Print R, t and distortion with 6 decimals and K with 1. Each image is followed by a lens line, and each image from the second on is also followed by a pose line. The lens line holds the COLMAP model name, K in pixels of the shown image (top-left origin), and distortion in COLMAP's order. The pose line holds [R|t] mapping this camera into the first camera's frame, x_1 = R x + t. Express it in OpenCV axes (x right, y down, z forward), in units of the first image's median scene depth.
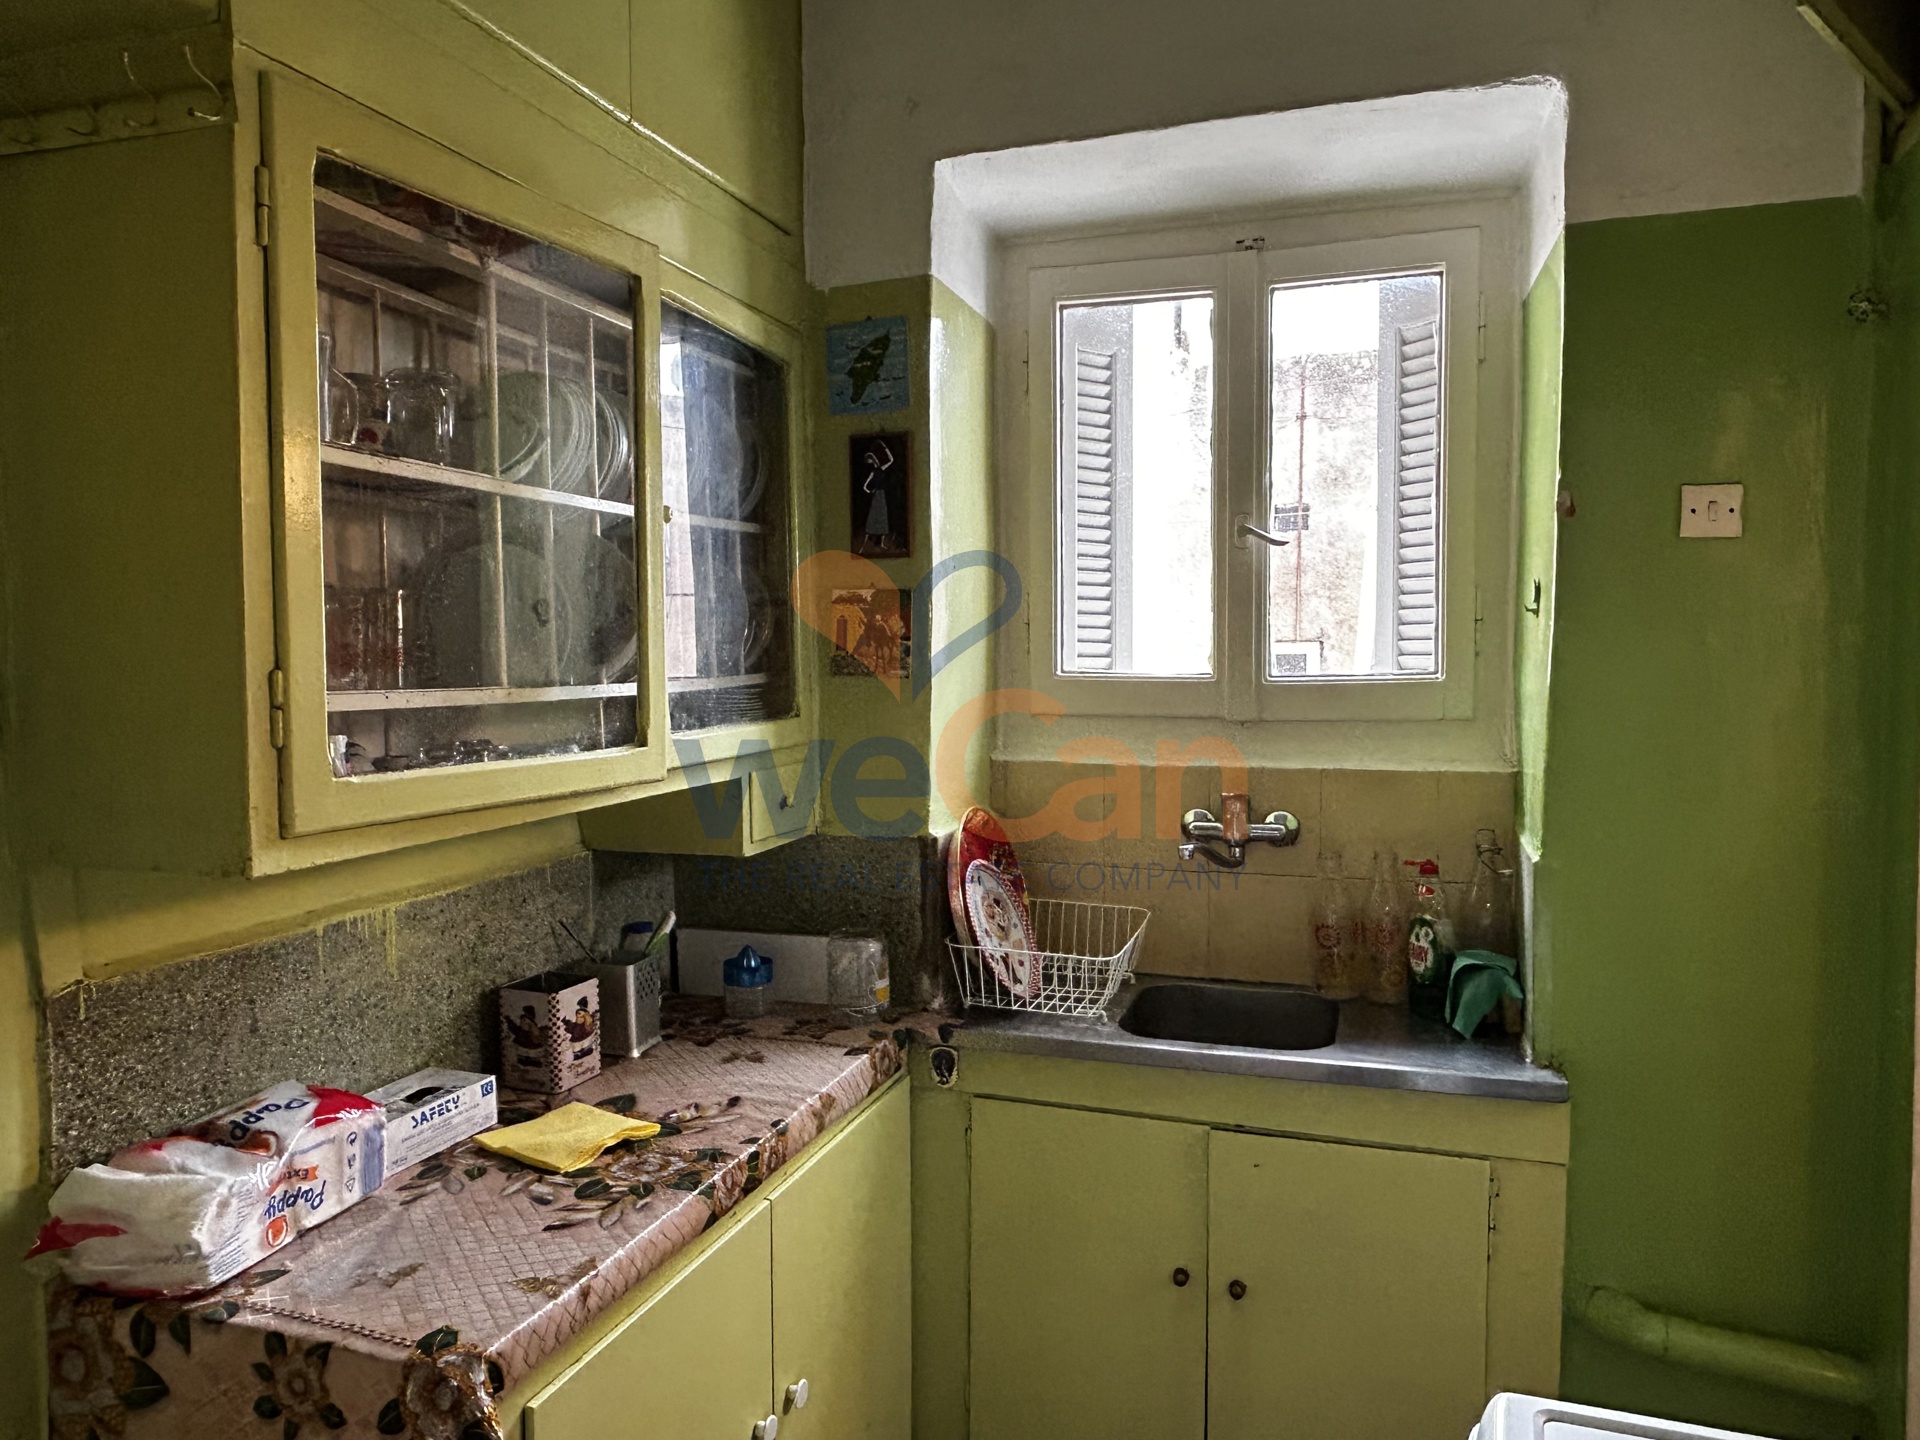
lens RADIAL K [[1337.9, 0, 955.1], [0, 1337.9, 726.9], [0, 0, 1]] dist [0.001863, 0.003754]
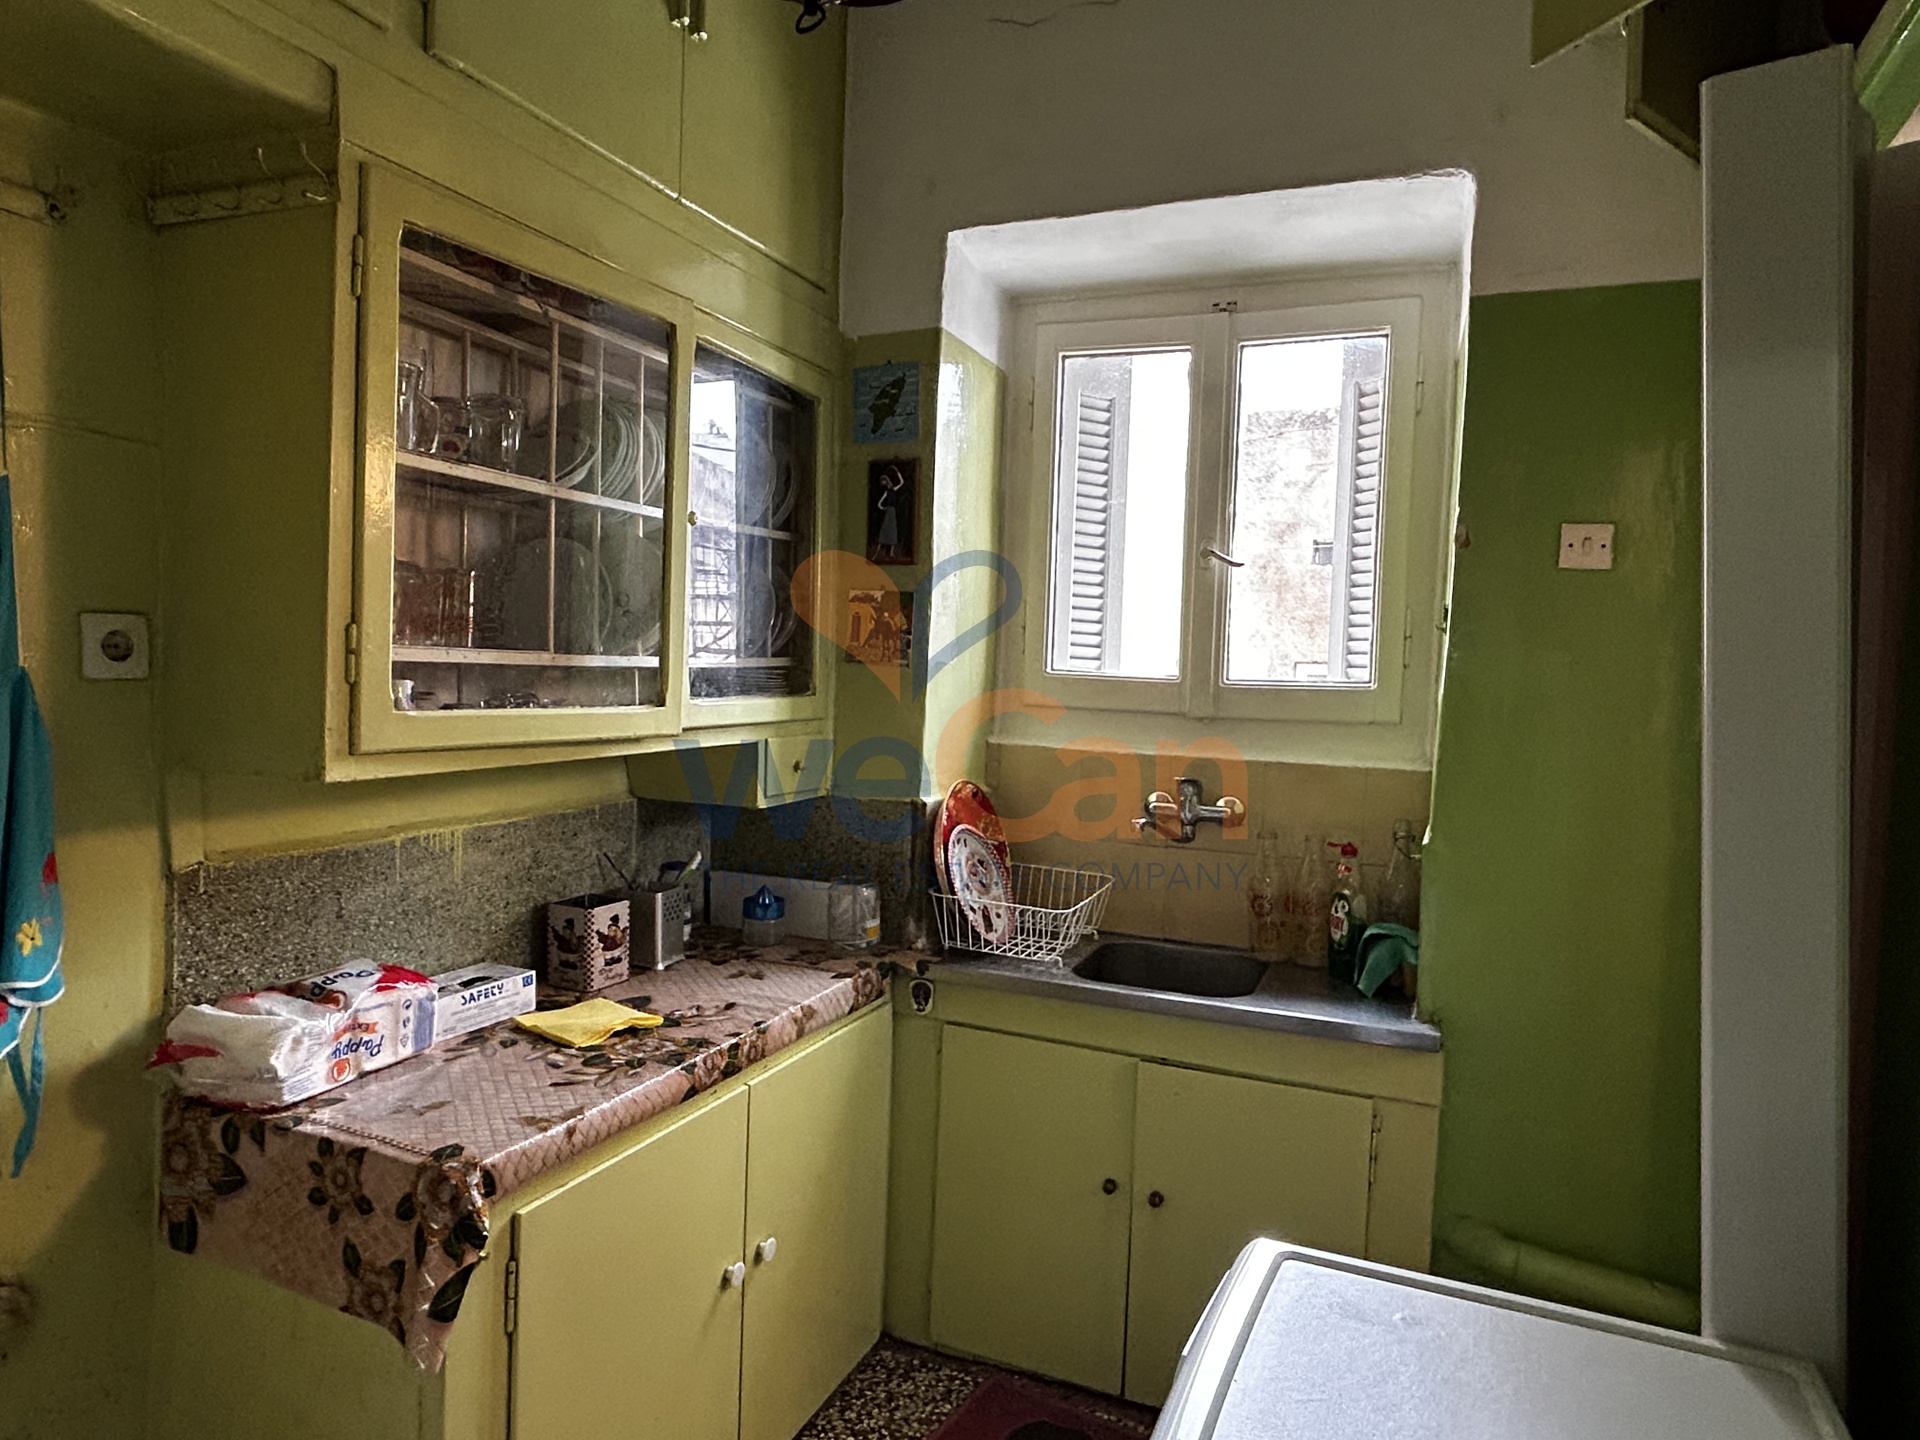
lens RADIAL K [[1216.3, 0, 958.6], [0, 1216.3, 721.6], [0, 0, 1]] dist [0.004607, -0.000094]
pose [[0.996566, 0.044253, -0.069979, 0.106115], [-0.044972, 0.998950, -0.008730, 0.023611], [0.069519, 0.011847, 0.997510, -0.084127]]
